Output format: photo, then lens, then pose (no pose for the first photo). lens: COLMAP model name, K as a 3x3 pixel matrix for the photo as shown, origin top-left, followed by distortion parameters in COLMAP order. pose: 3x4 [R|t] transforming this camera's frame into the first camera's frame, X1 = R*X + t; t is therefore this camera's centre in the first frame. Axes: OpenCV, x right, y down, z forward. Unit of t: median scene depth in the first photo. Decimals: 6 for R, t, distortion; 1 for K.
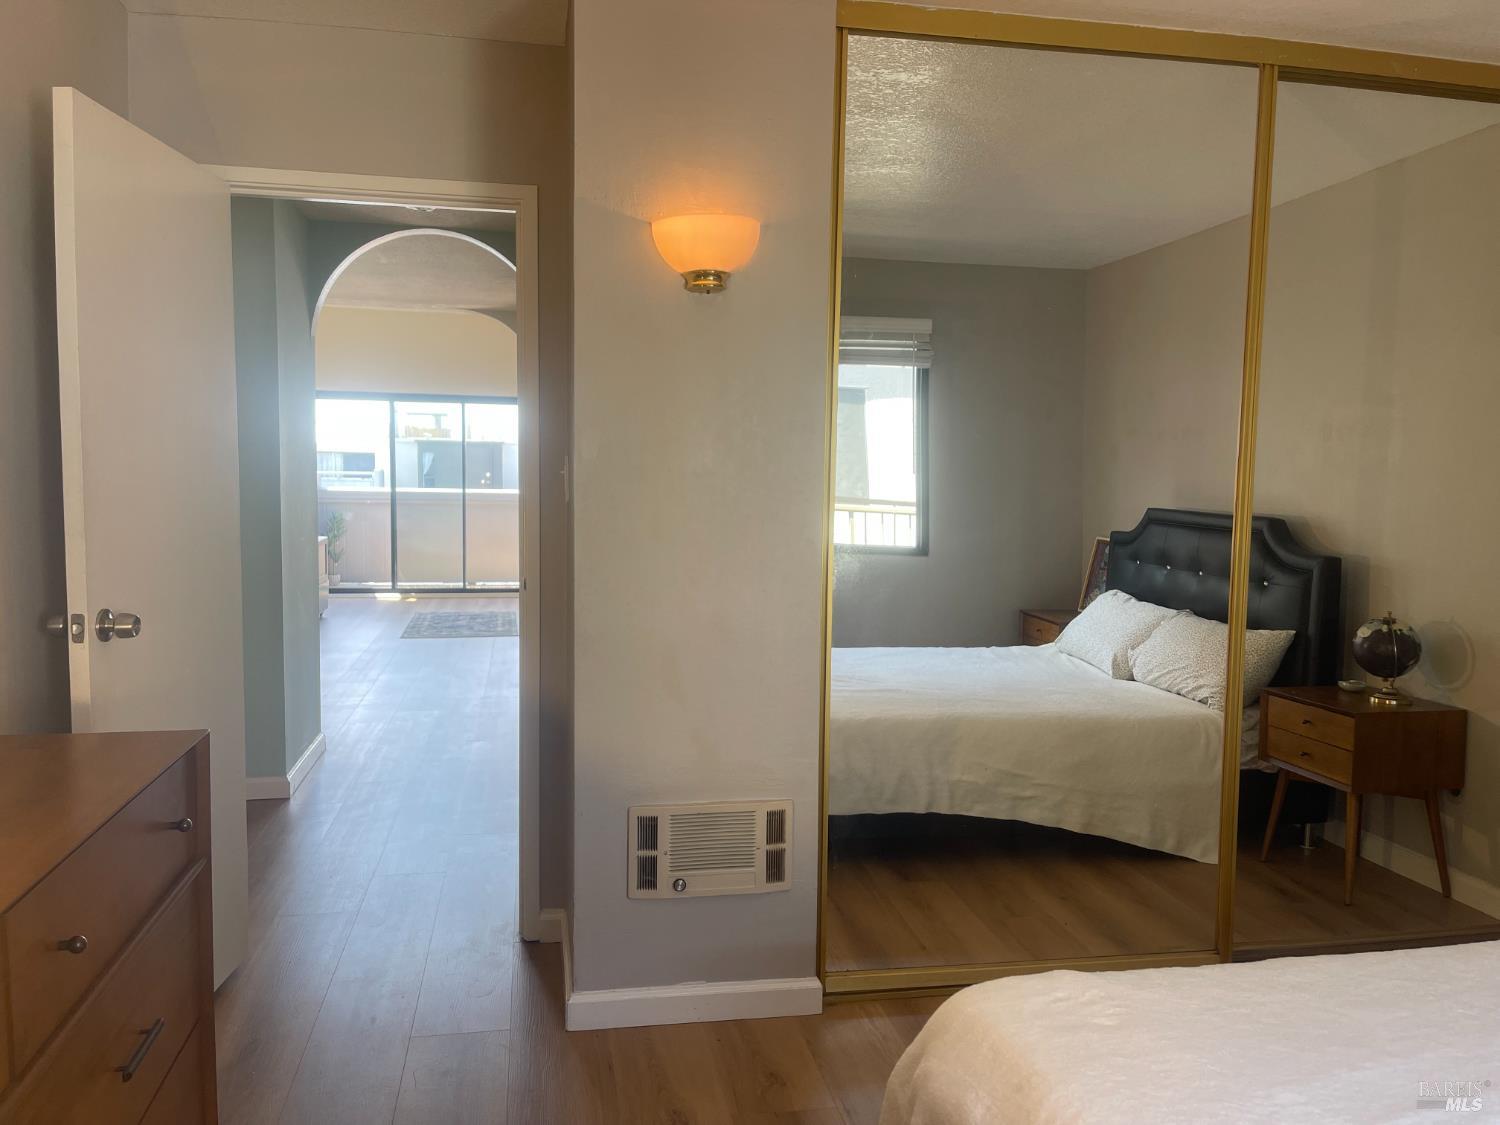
lens RADIAL K [[1140.9, 0, 750.7], [0, 1140.9, 564.1], [0, 0, 1]] dist [0.060737, -0.016929]
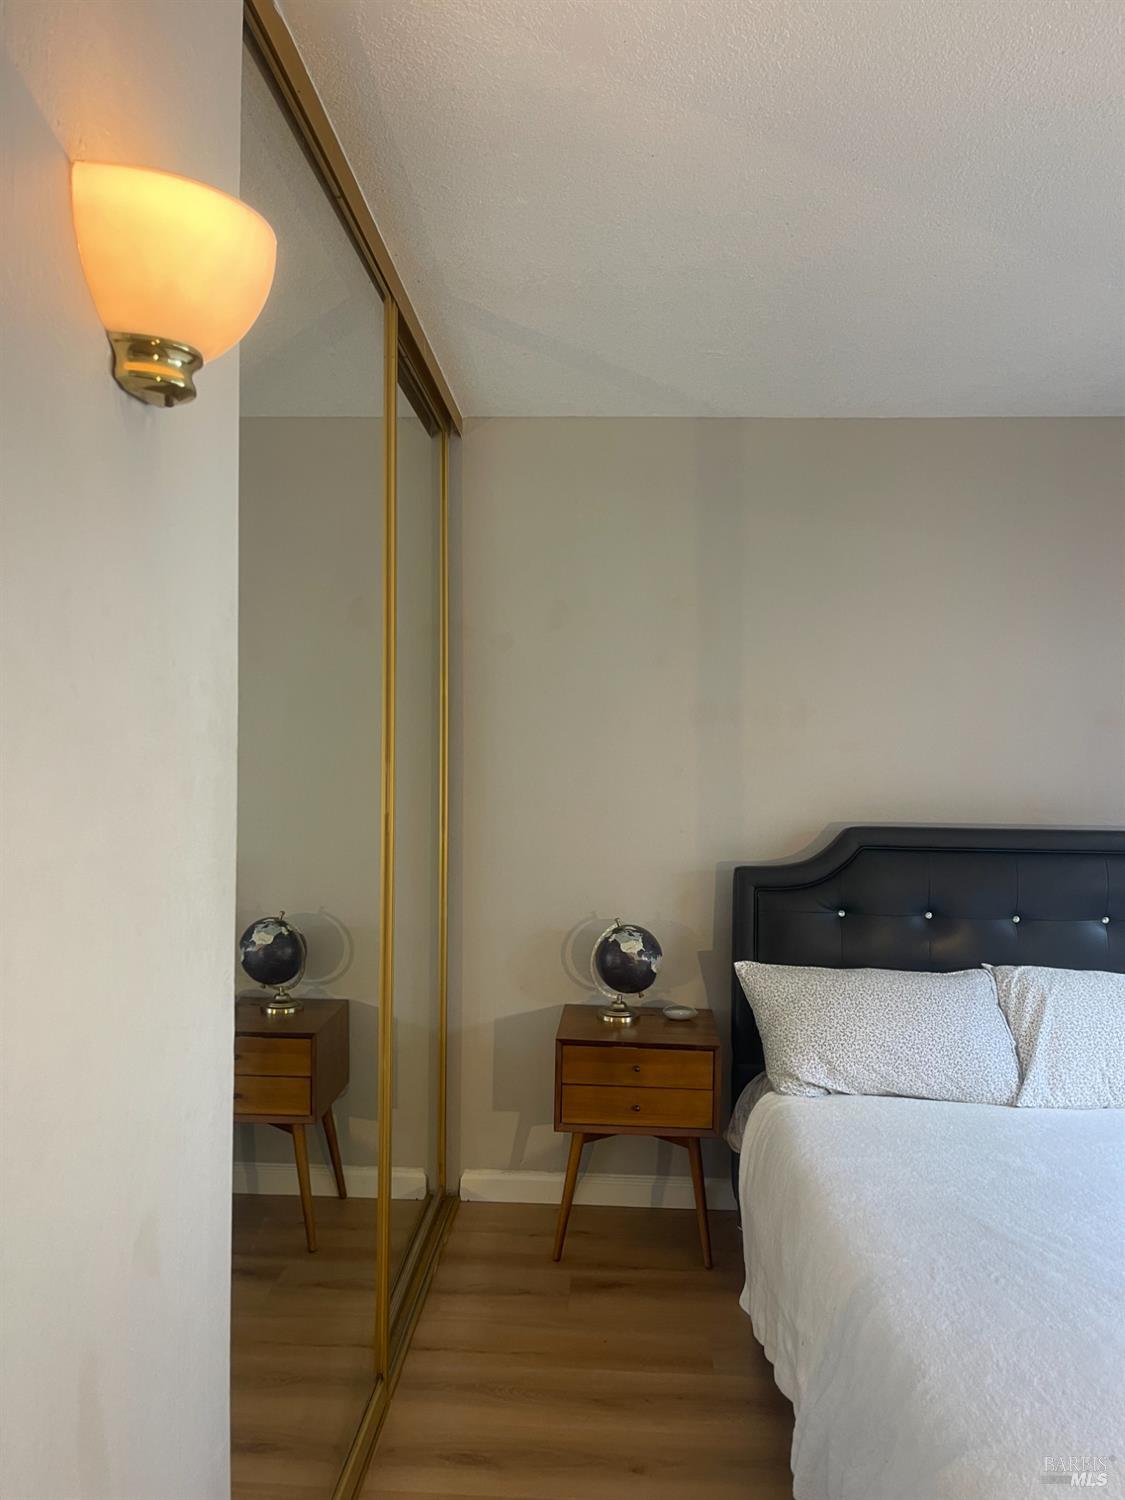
lens RADIAL K [[1140.9, 0, 558.8], [0, 1140.9, 745.0], [0, 0, 1]] dist [0.060737, -0.016929]
pose [[0.247739, -0.021120, 0.968597, -0.278220], [0.061144, 0.998110, 0.006125, -0.084732], [-0.966896, 0.057706, 0.248562, 0.565878]]
